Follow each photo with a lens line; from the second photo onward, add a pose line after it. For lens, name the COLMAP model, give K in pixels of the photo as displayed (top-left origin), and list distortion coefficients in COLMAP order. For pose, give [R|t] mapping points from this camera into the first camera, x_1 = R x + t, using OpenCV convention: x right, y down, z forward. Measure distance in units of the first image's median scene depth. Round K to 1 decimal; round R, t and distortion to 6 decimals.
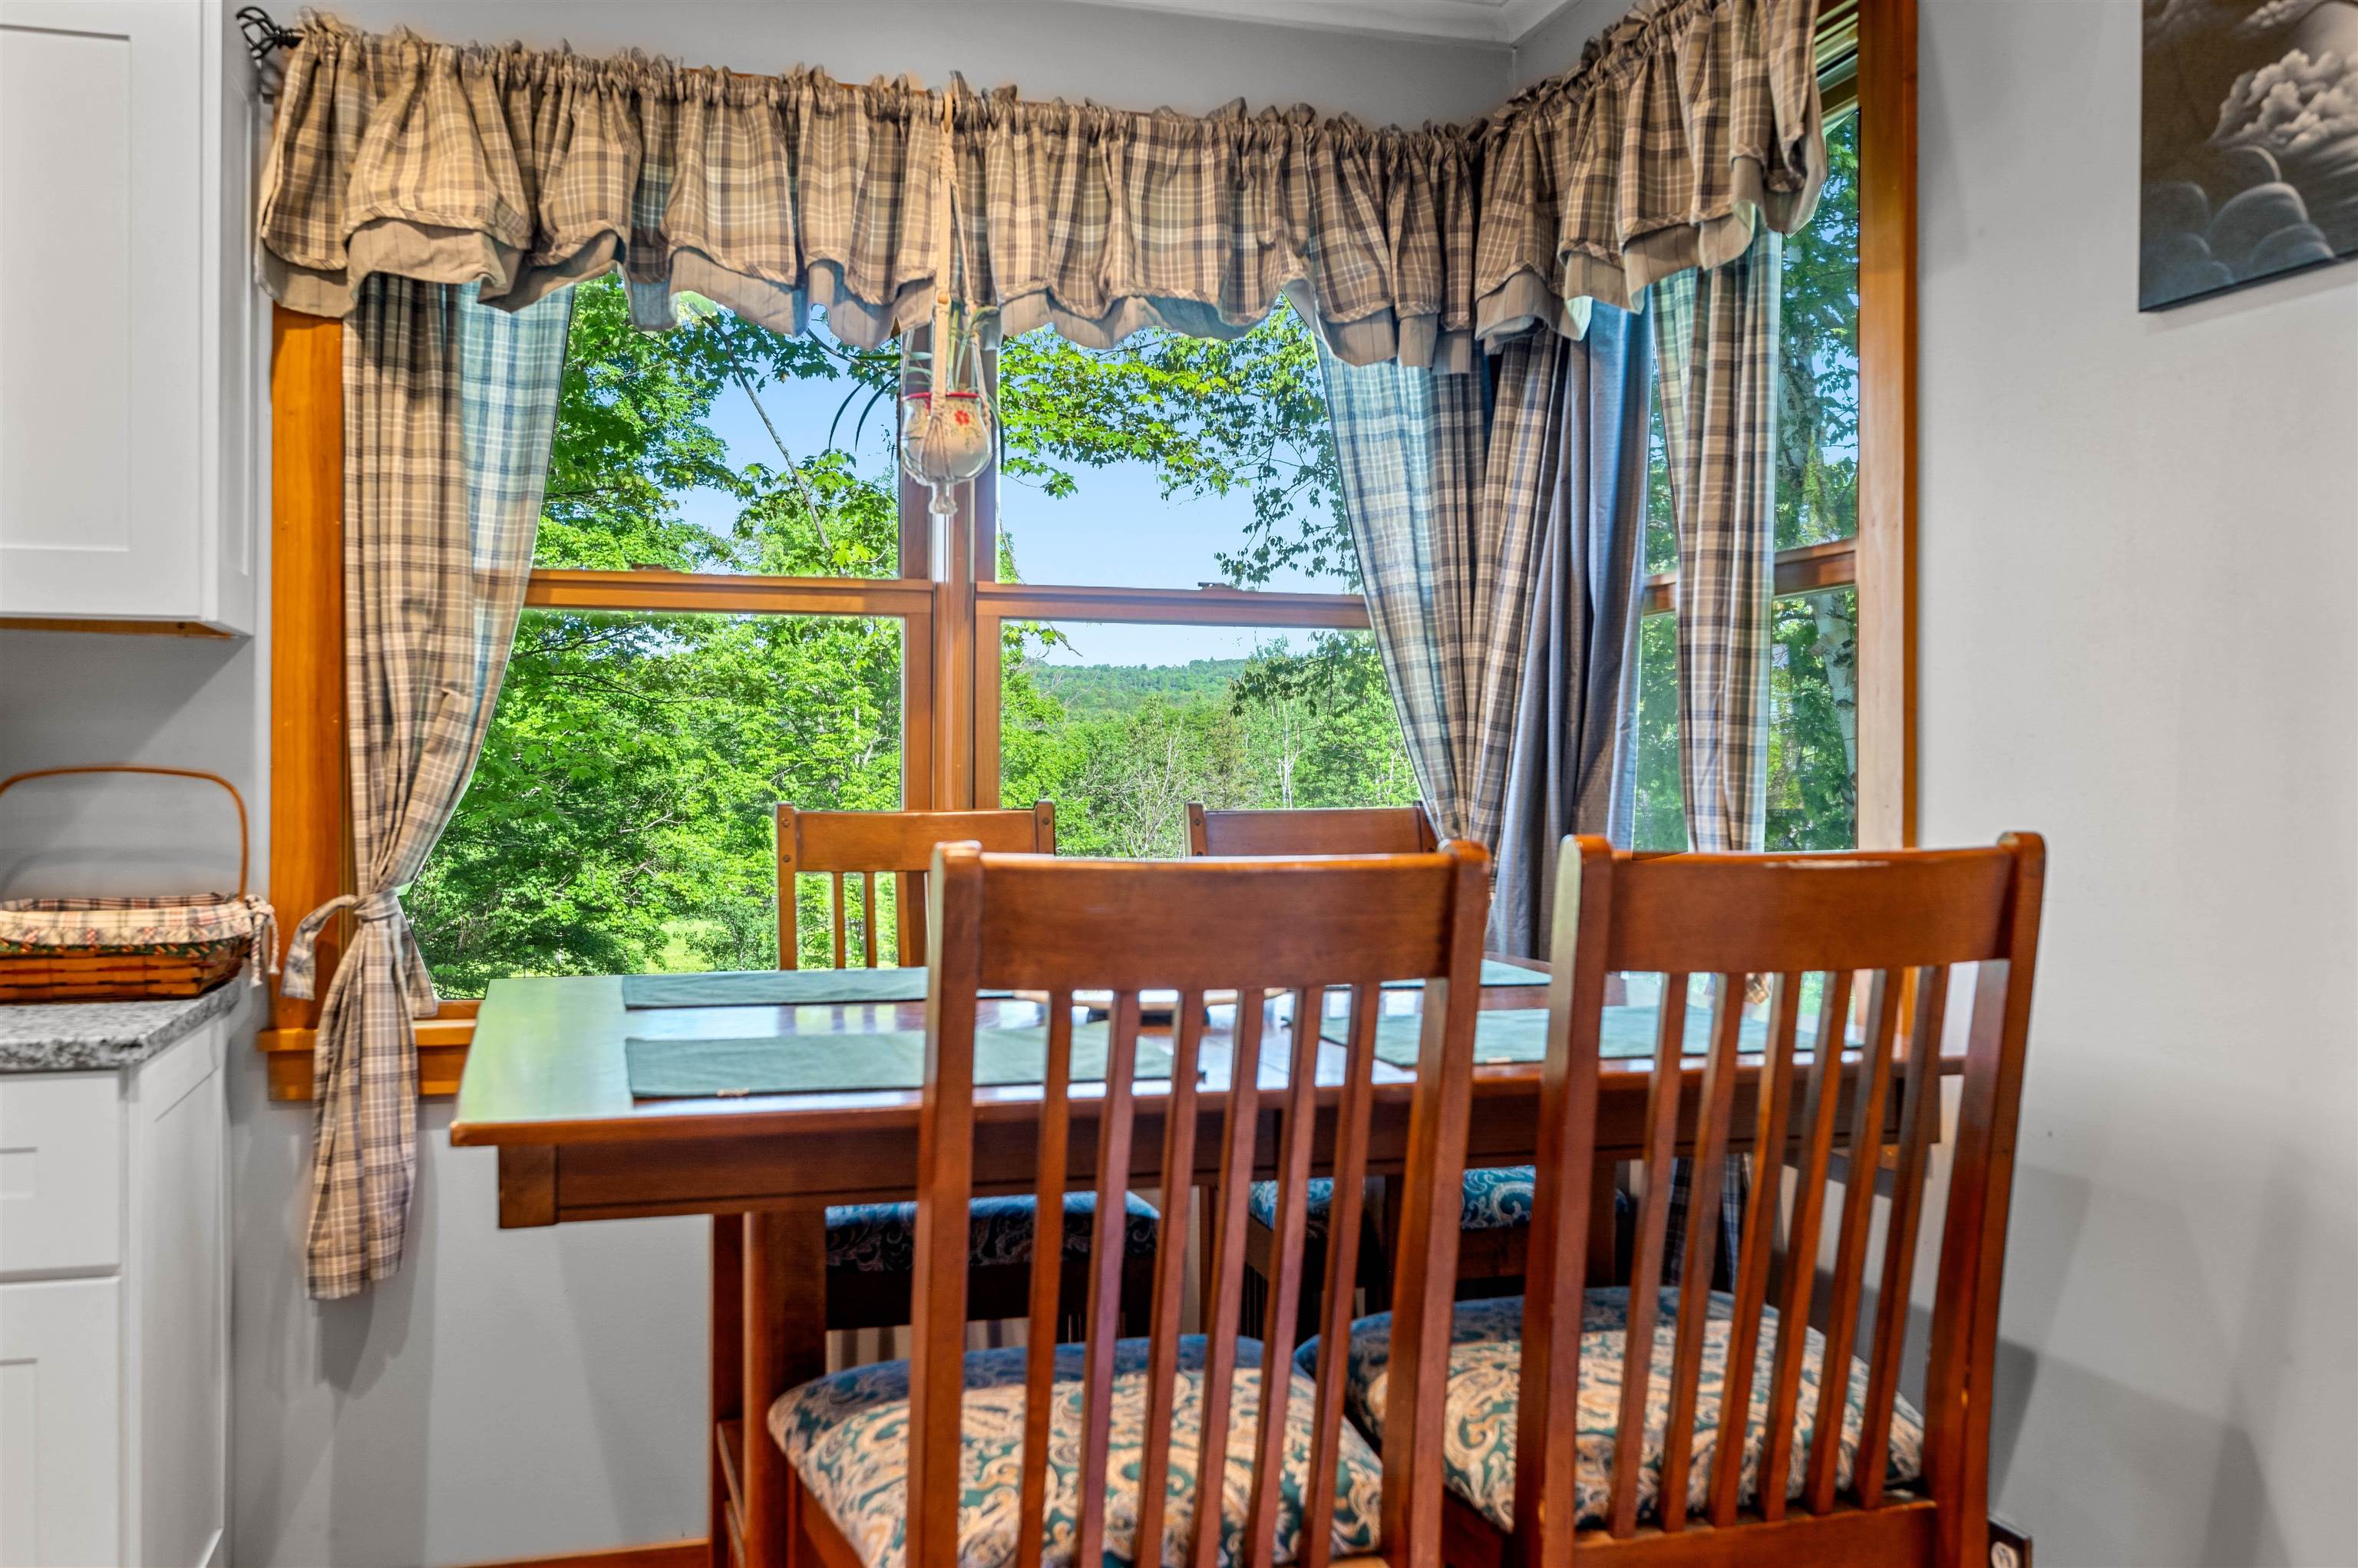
lens RADIAL K [[2049.5, 0, 1179.0], [0, 2049.5, 784.0], [0, 0, 1]] dist [-0.006509, 0.010994]
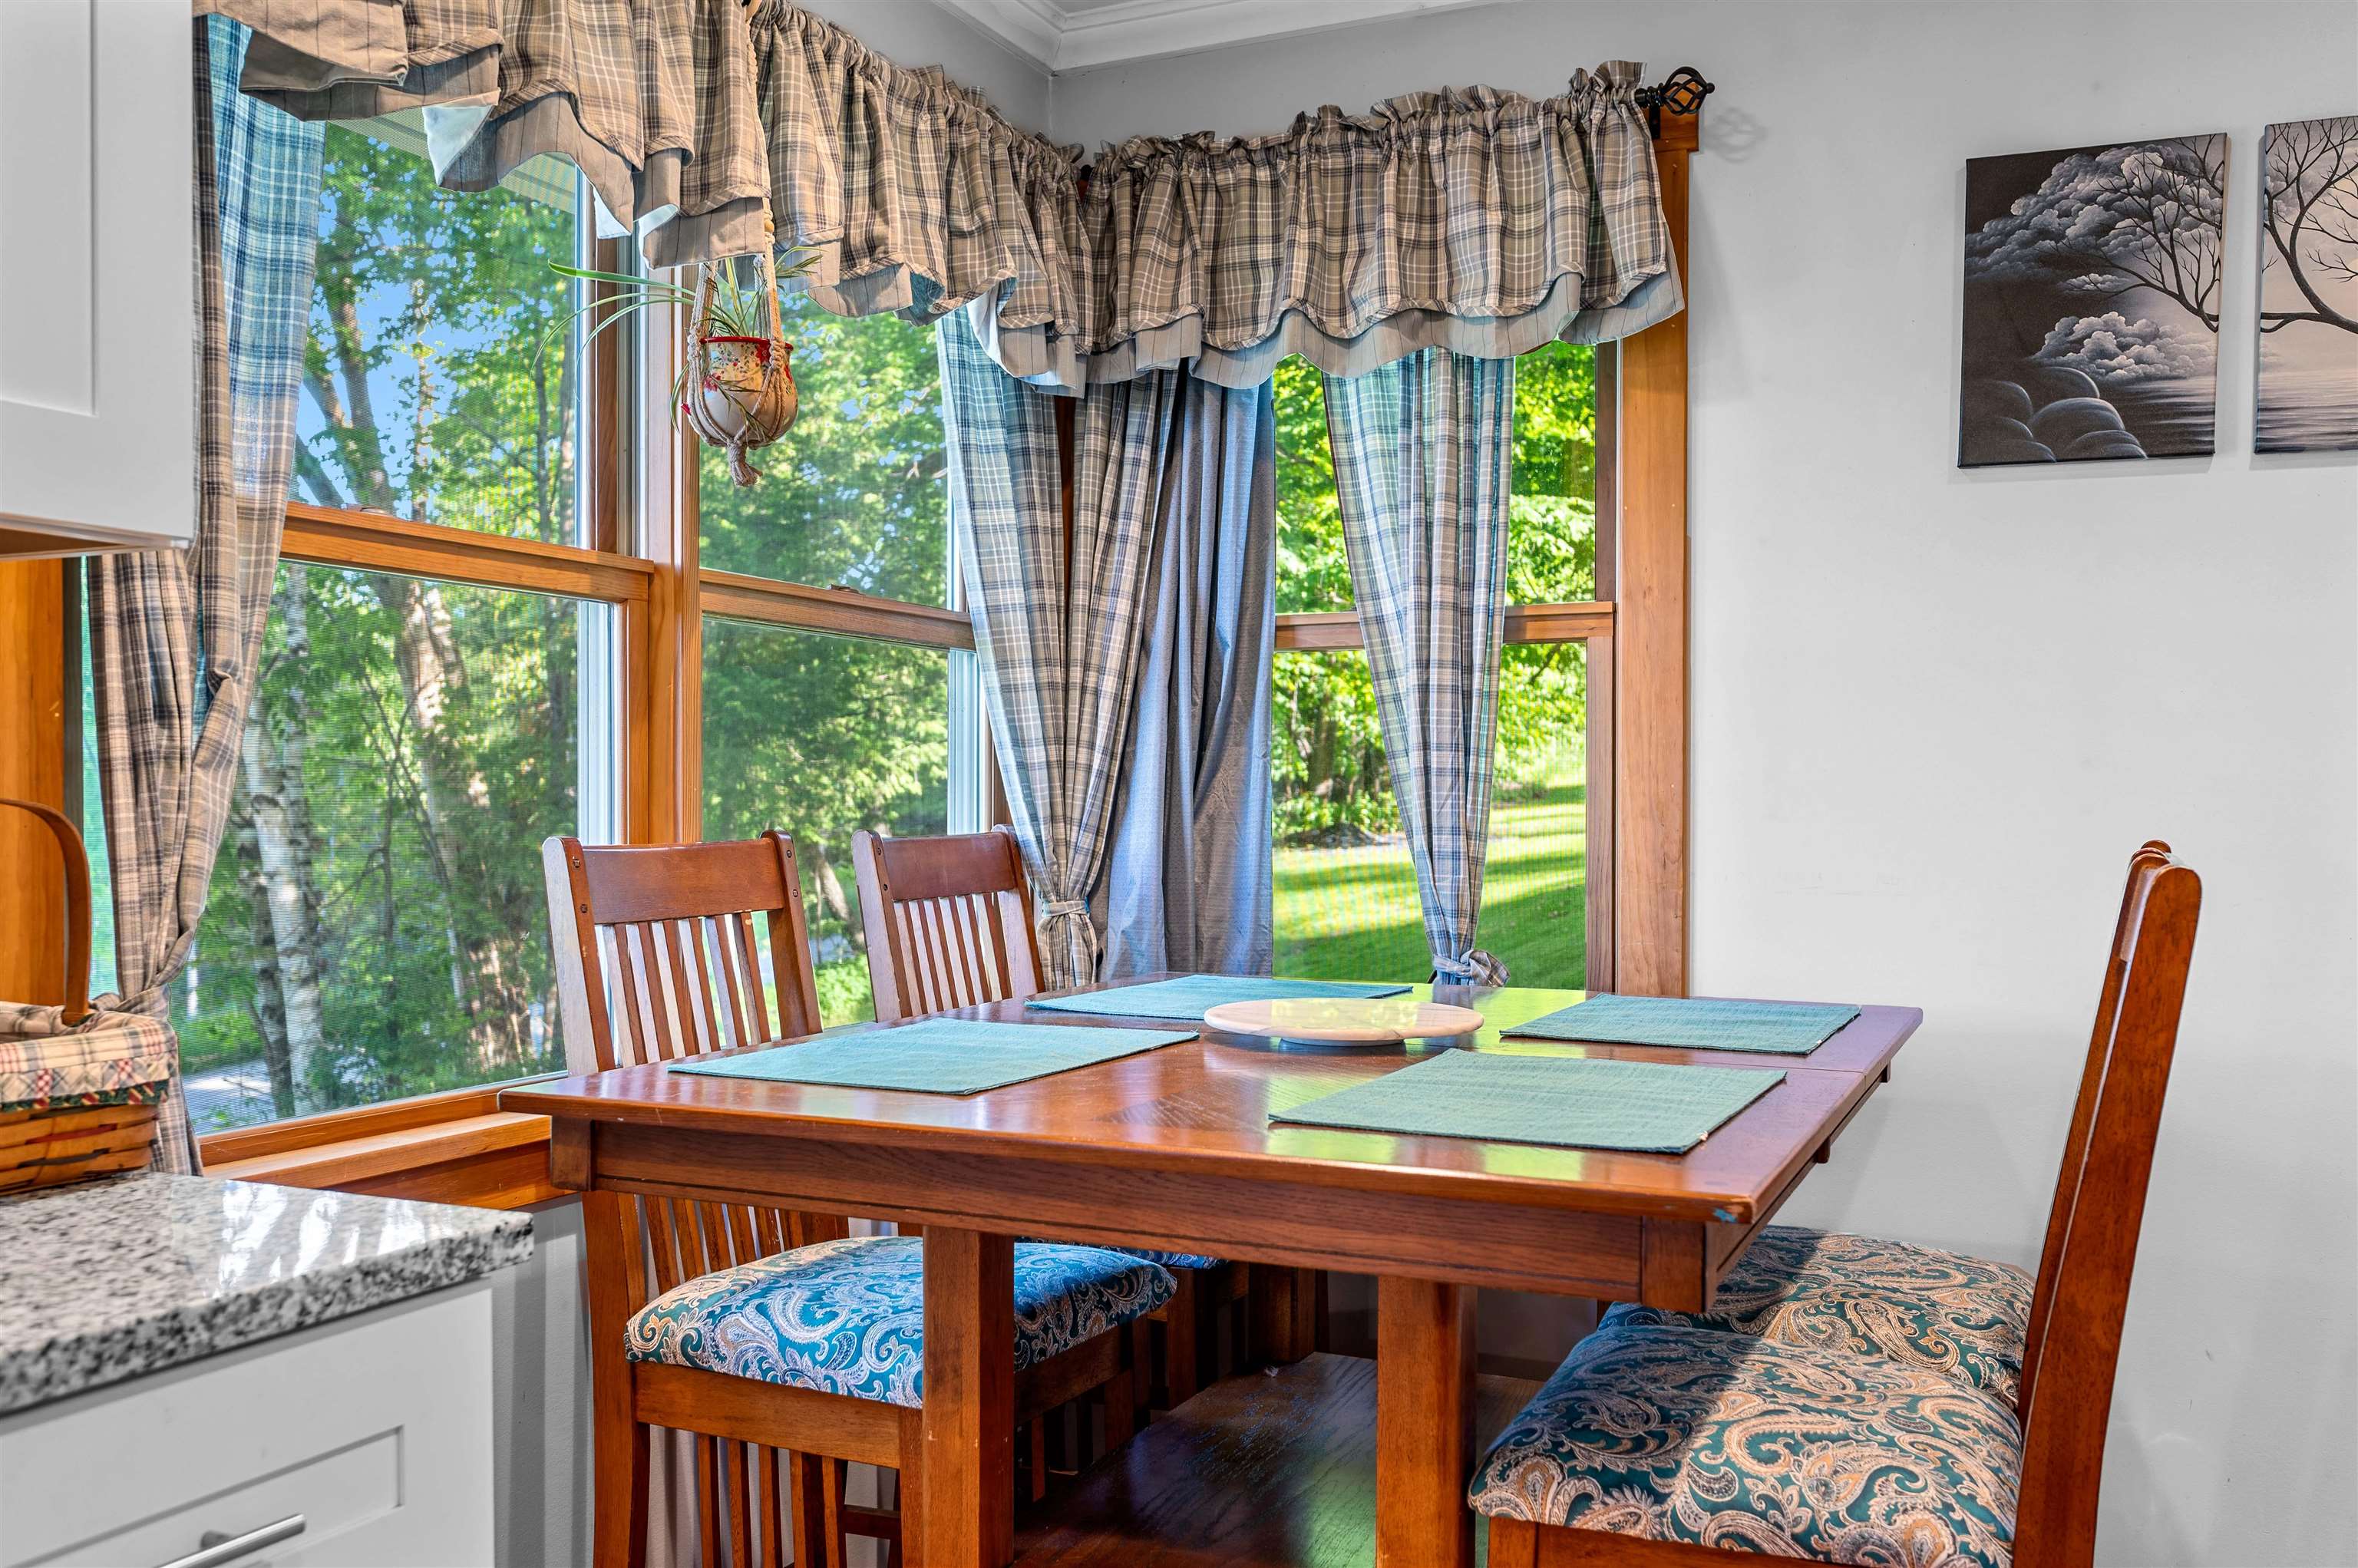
lens RADIAL K [[2061.9, 0, 1187.8], [0, 2061.9, 838.4], [0, 0, 1]] dist [0.001845, 0.007628]
pose [[0.659845, -0.014737, 0.751258, -0.646215], [0.002517, 0.999845, 0.017402, -0.003039], [-0.751398, -0.009592, 0.659780, 0.324111]]
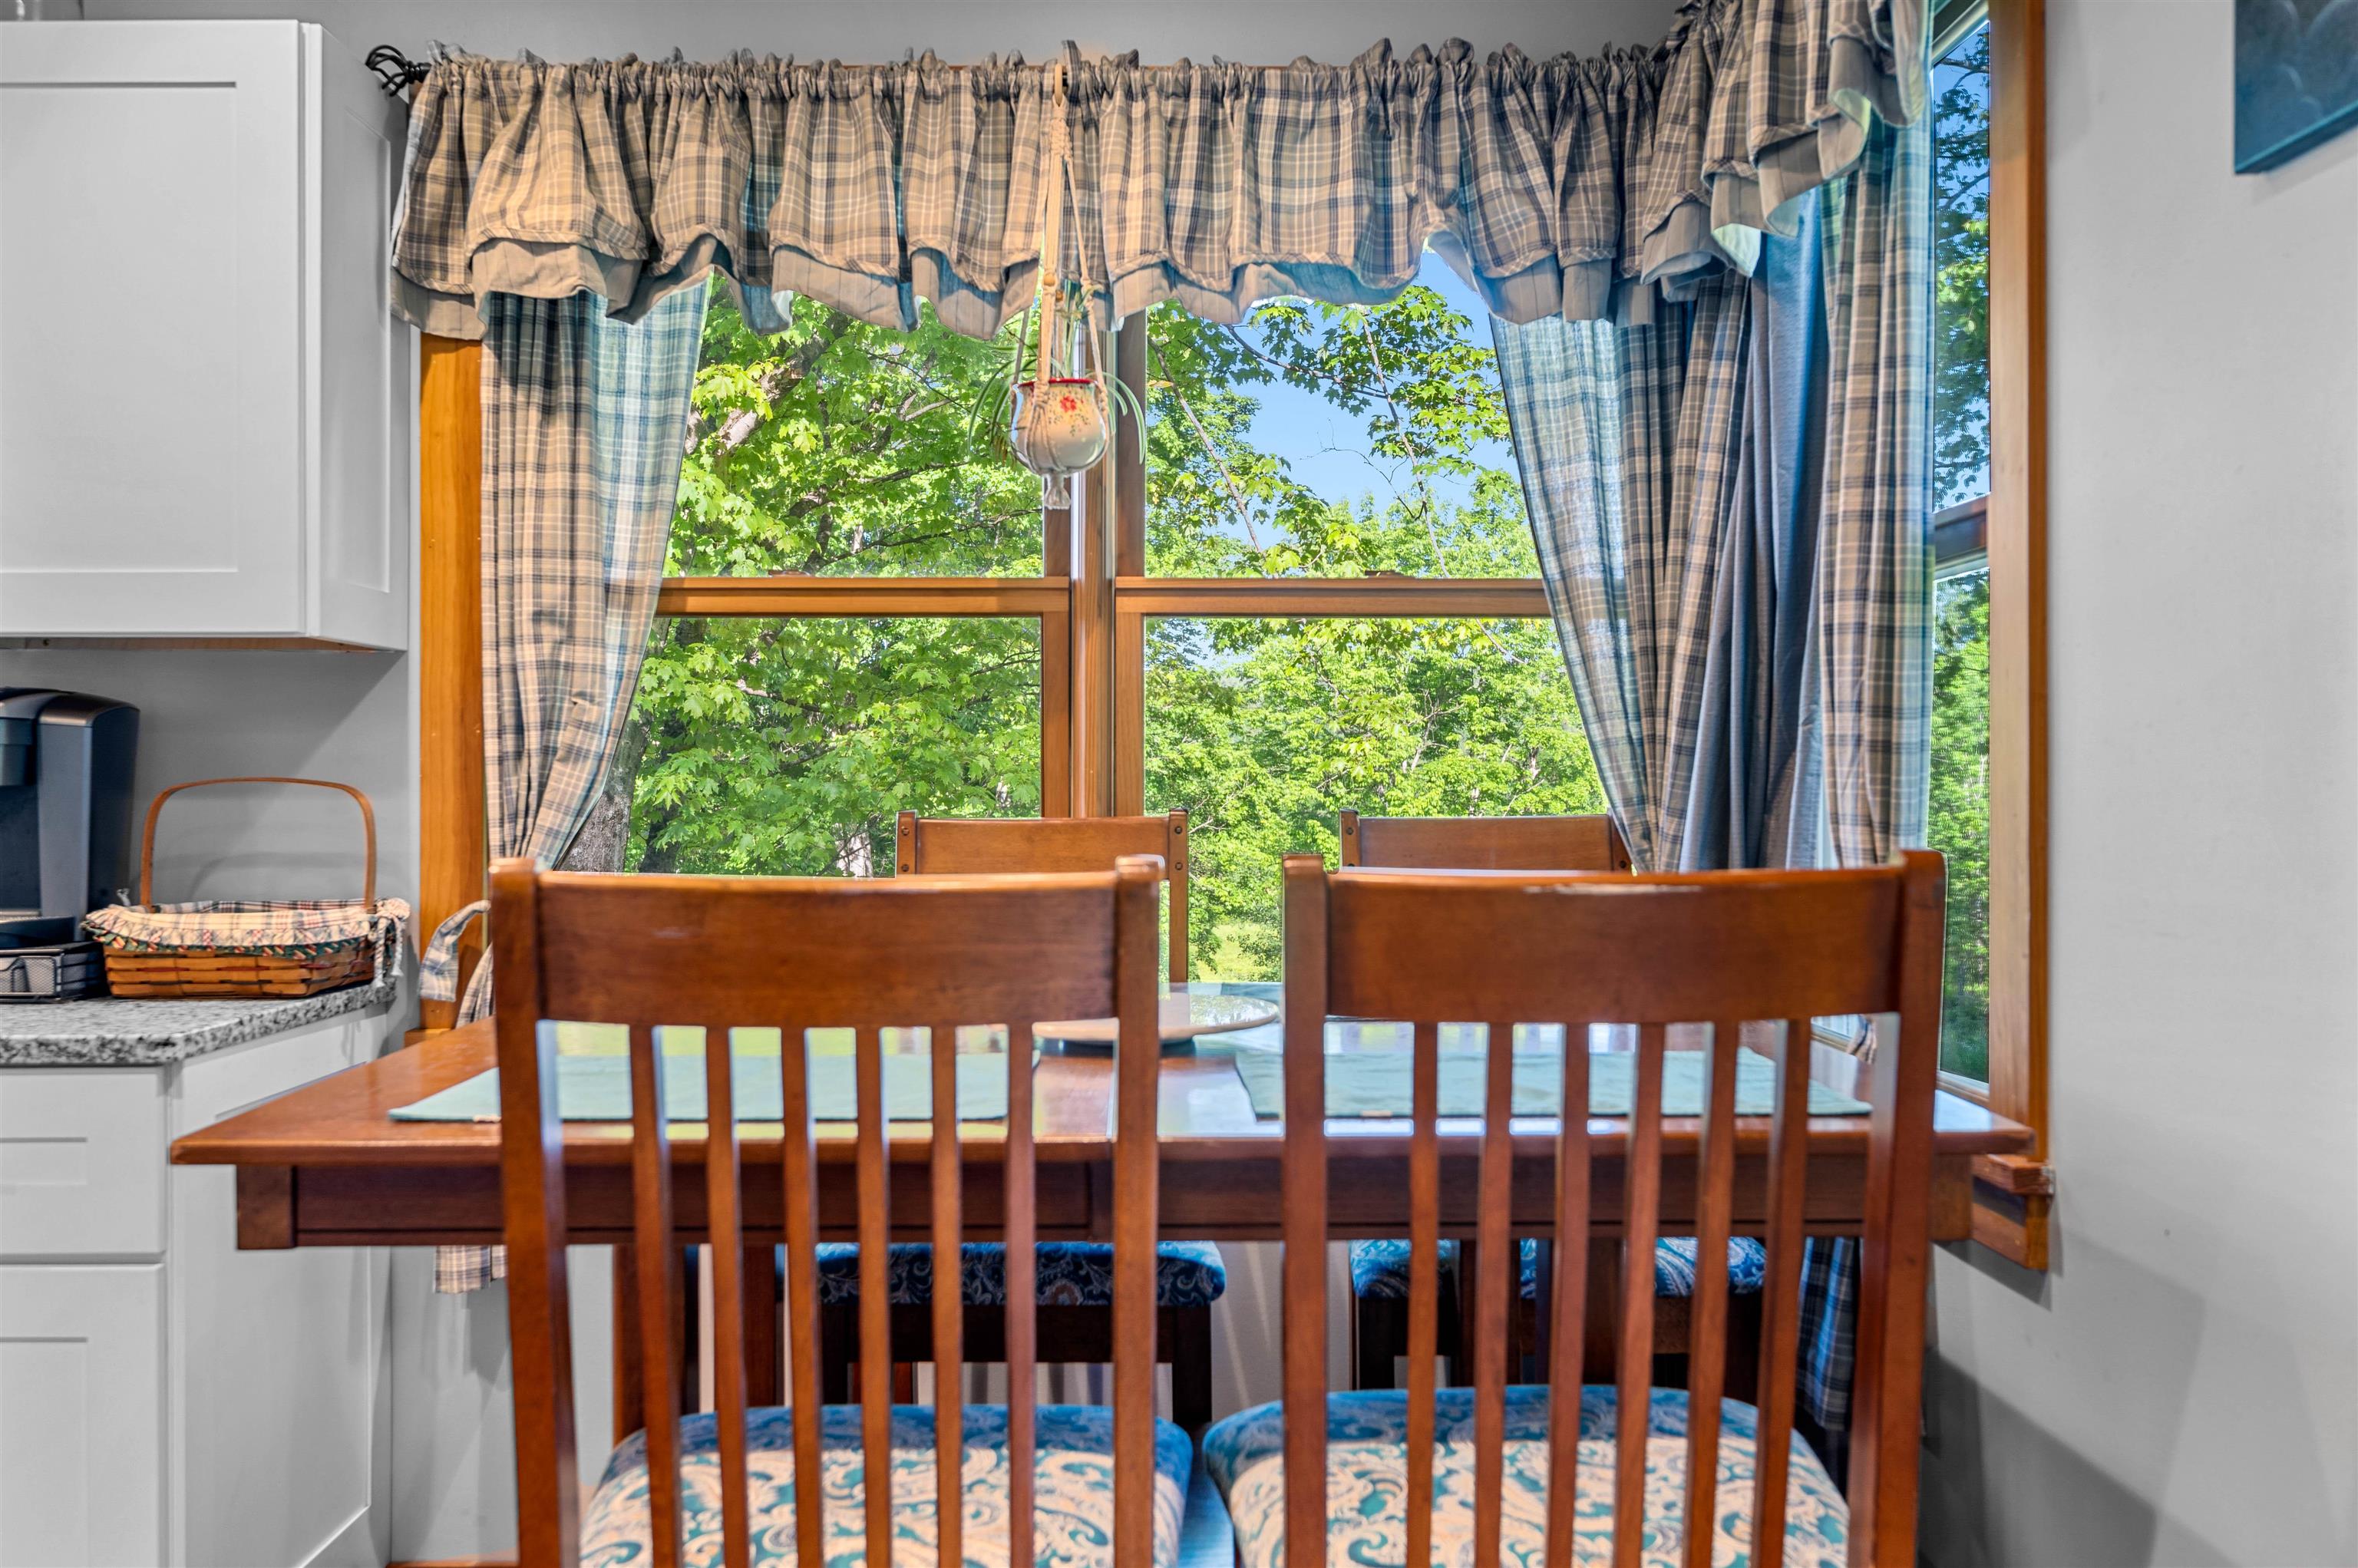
lens RADIAL K [[2049.5, 0, 1179.0], [0, 2049.5, 784.0], [0, 0, 1]] dist [-0.006509, 0.010994]
pose [[0.961648, -0.003867, -0.274260, 0.206288], [0.003035, 0.999989, -0.003459, 0.000362], [0.274271, 0.002494, 0.961649, 0.104384]]
